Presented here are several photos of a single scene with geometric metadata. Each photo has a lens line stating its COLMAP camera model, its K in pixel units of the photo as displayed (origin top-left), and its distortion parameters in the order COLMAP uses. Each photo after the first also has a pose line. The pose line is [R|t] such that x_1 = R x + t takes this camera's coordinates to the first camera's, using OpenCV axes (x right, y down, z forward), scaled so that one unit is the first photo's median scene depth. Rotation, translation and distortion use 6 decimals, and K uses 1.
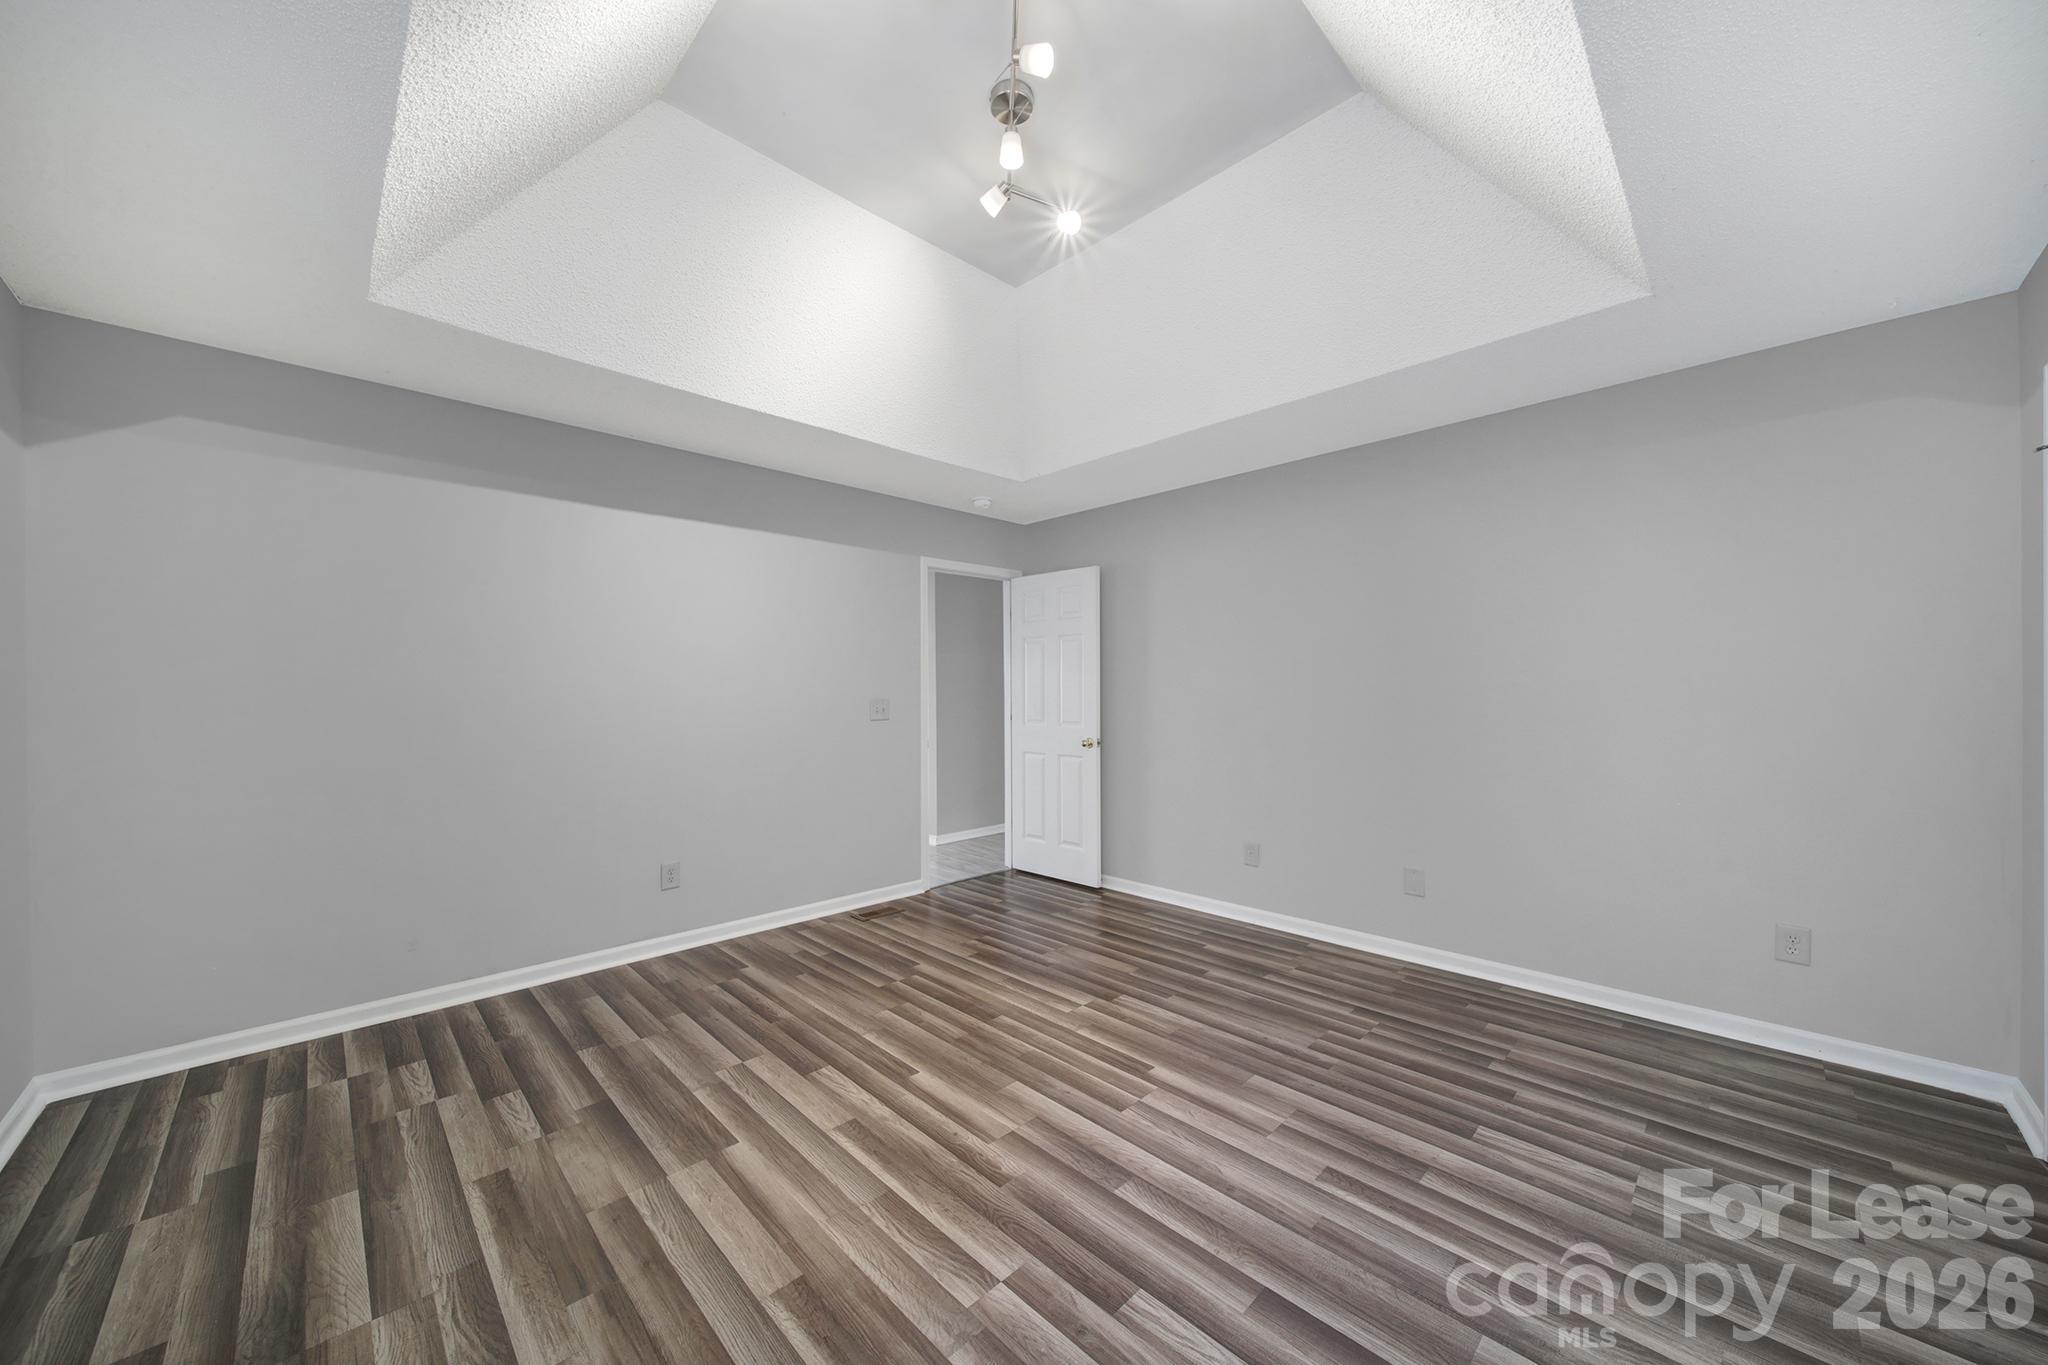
lens RADIAL K [[720.0, 0, 1024.7], [0, 720.0, 687.1], [0, 0, 1]] dist [0.000755, 0.000089]
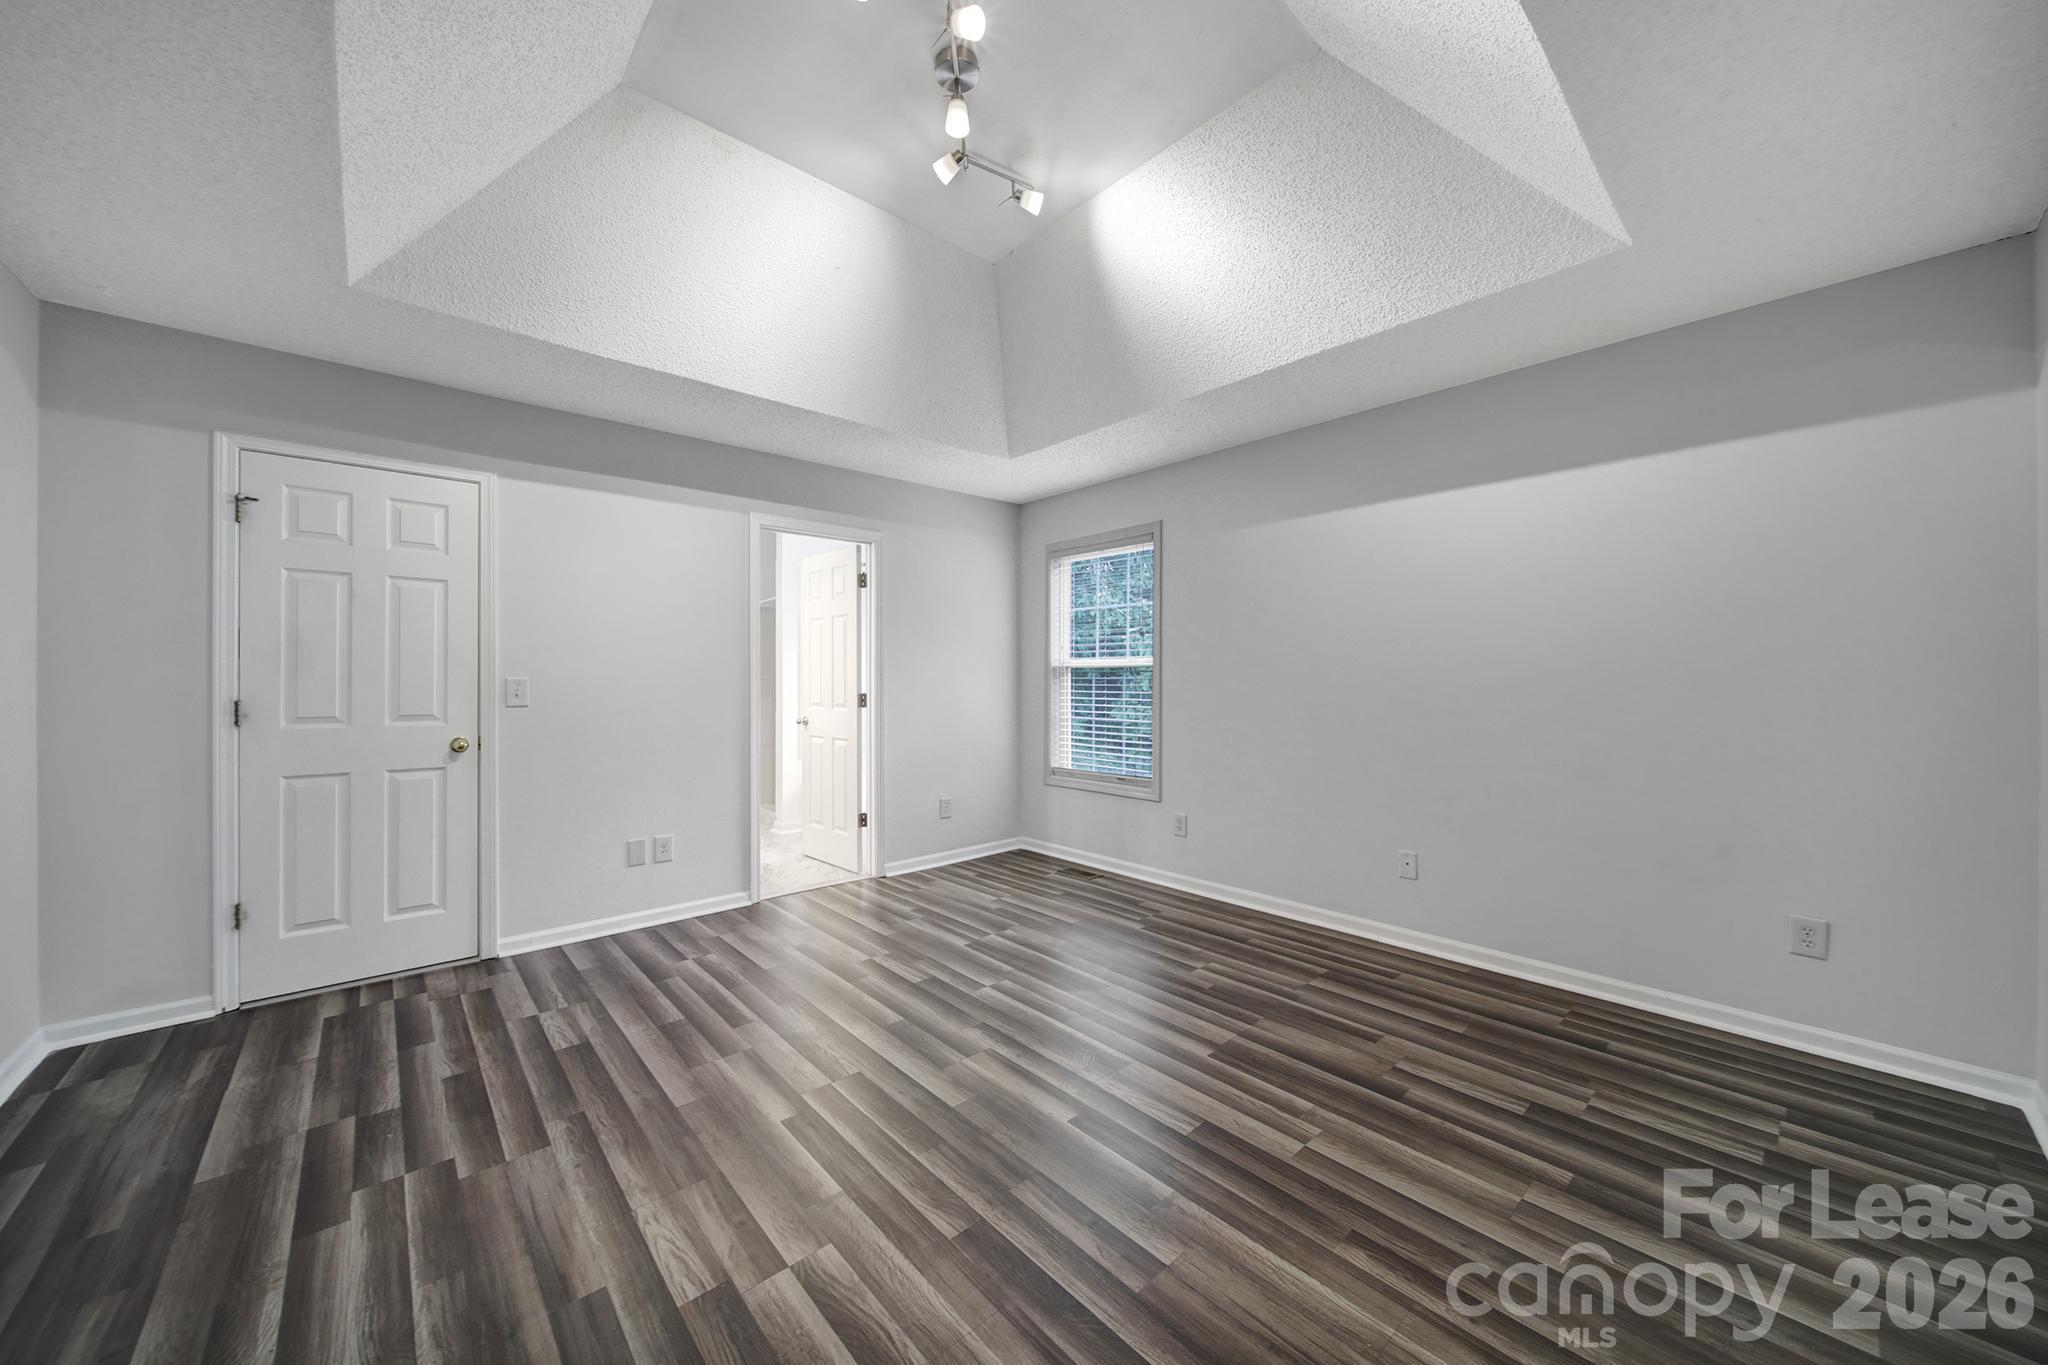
lens RADIAL K [[720.0, 0, 1022.9], [0, 720.0, 679.9], [0, 0, 1]] dist [0.000755, 0.000089]
pose [[-0.998977, 0.006575, 0.044743, -0.141350], [0.006342, 0.999966, -0.005359, 0.035191], [-0.044777, -0.005070, -0.998984, 1.908326]]
